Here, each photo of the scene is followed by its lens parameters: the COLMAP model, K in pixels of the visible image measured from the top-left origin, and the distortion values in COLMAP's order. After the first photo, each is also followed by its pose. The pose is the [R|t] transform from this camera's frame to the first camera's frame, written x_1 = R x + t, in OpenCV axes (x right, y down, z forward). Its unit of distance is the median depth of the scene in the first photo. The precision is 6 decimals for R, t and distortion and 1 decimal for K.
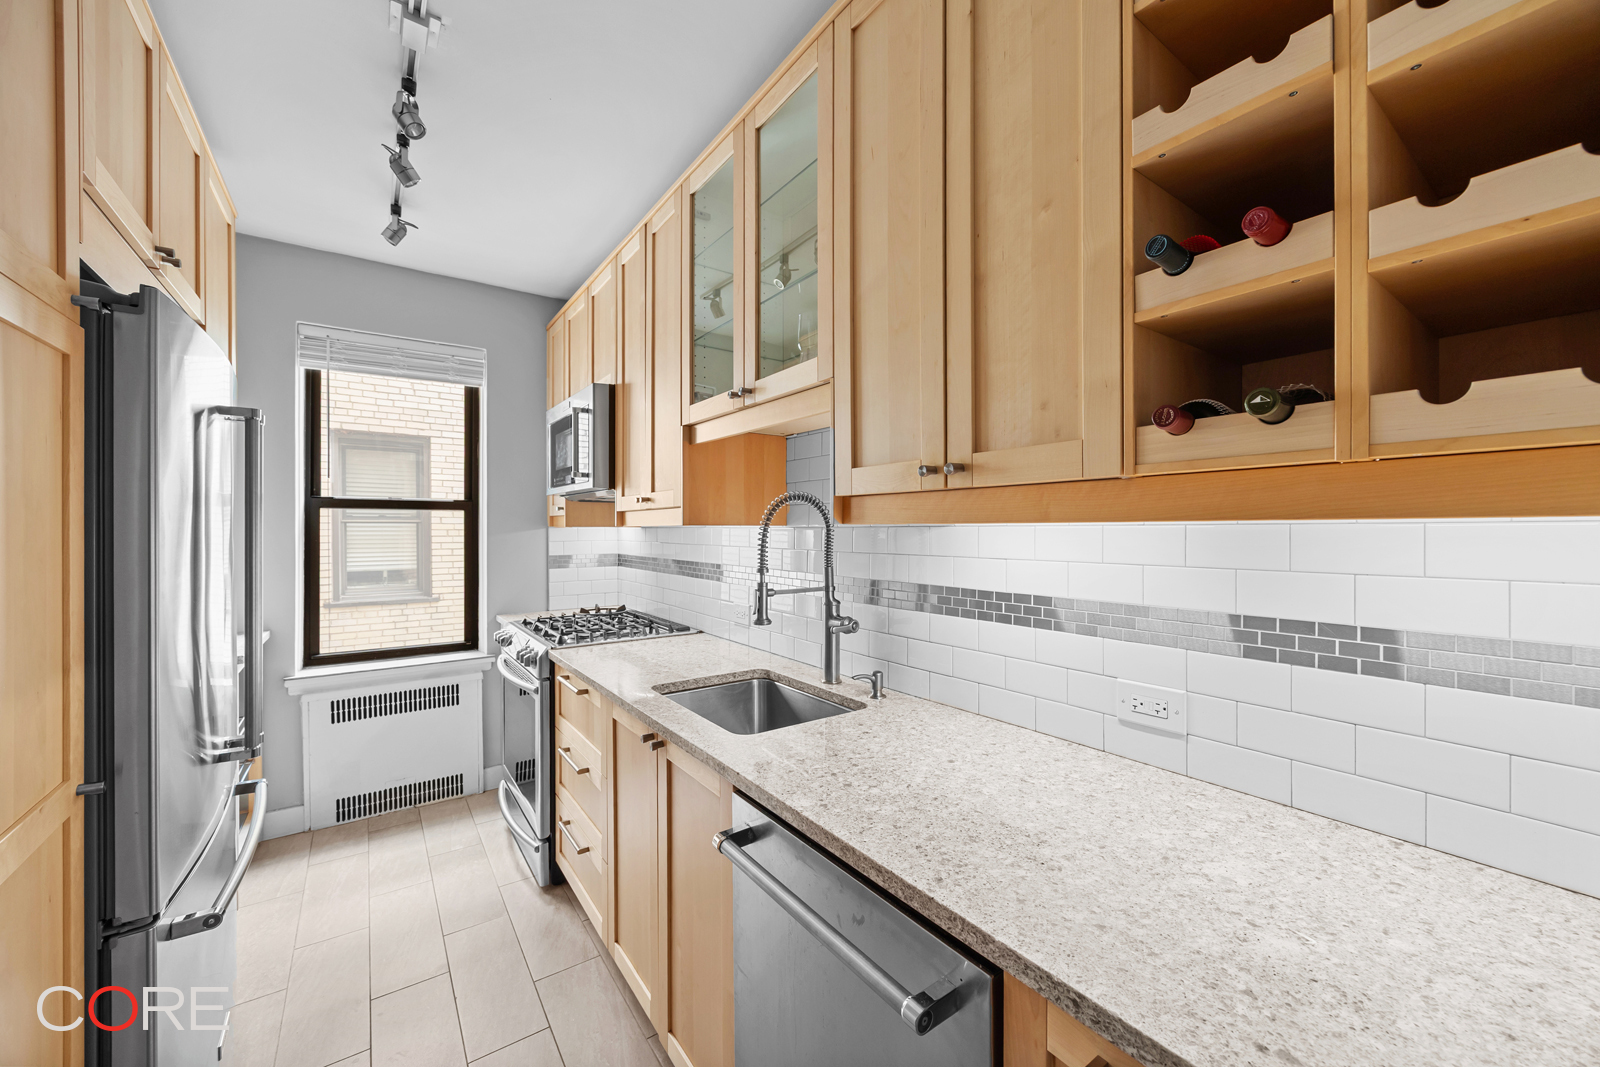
lens RADIAL K [[608.3, 0, 799.6], [0, 608.3, 528.9], [0, 0, 1]] dist [-0.001731, -0.000006]
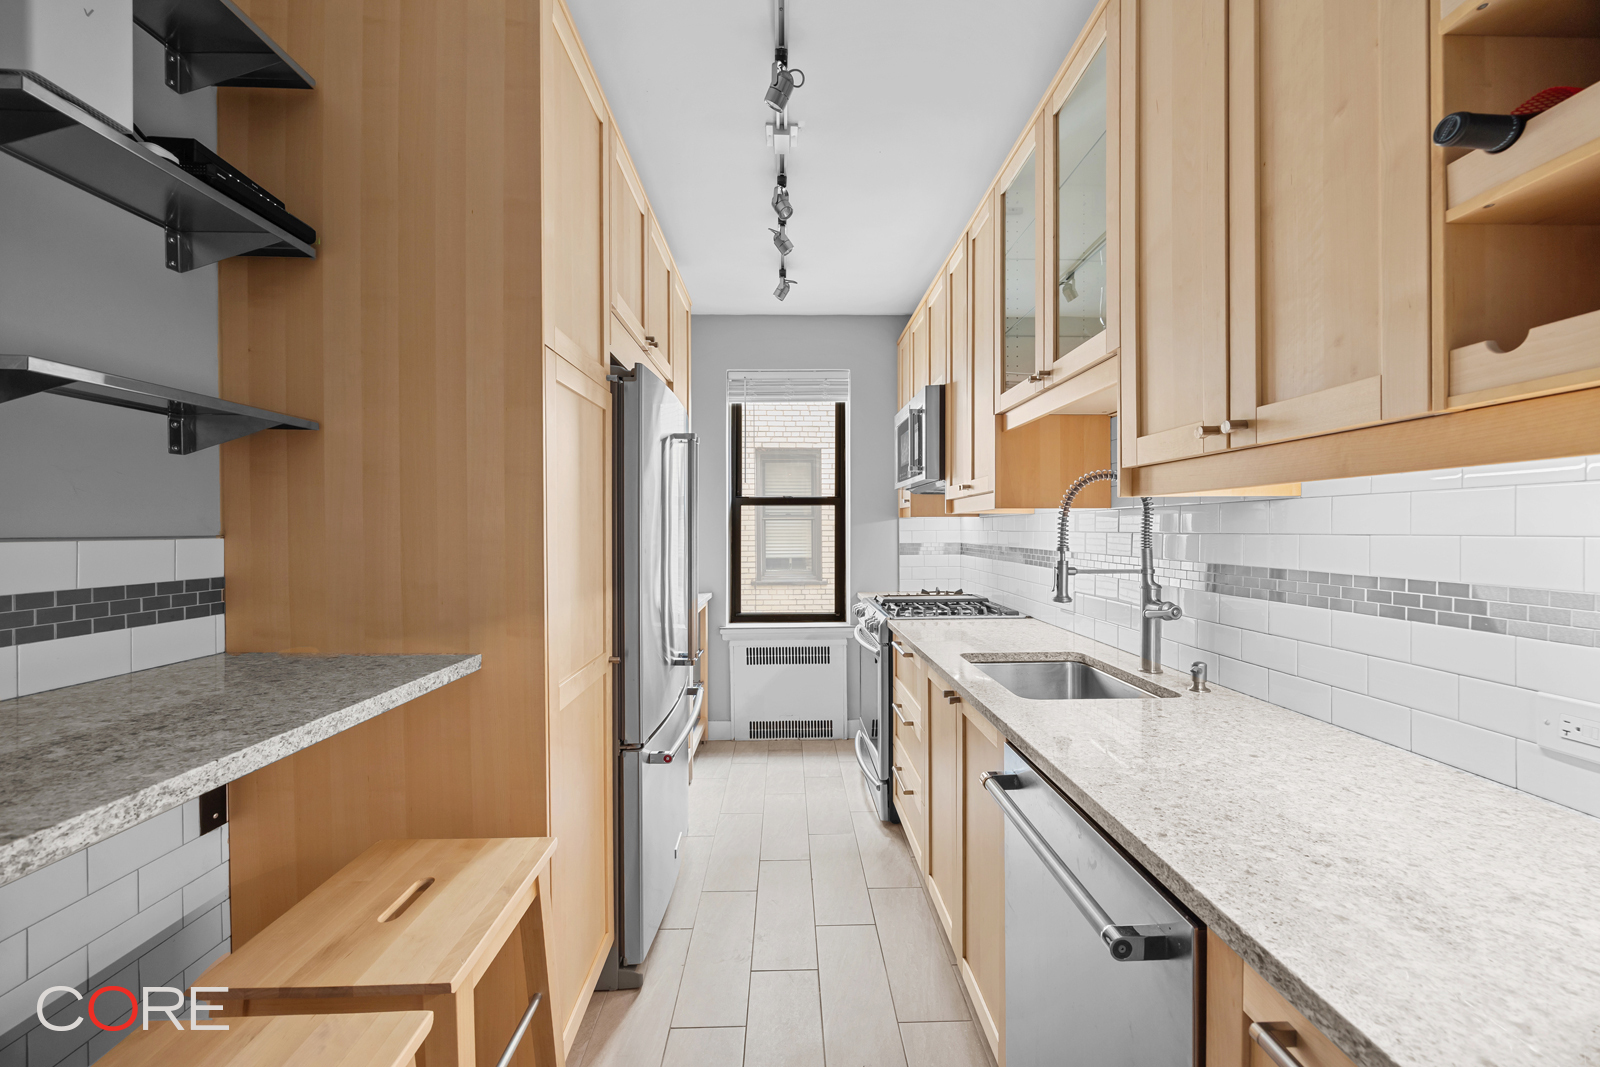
lens RADIAL K [[607.0, 0, 800.4], [0, 607.0, 526.6], [0, 0, 1]] dist [-0.001901, 0.000186]
pose [[0.826803, -0.004104, -0.562476, 0.147152], [0.002336, 0.999990, -0.003863, 0.035117], [0.562486, 0.001880, 0.826804, -0.079711]]
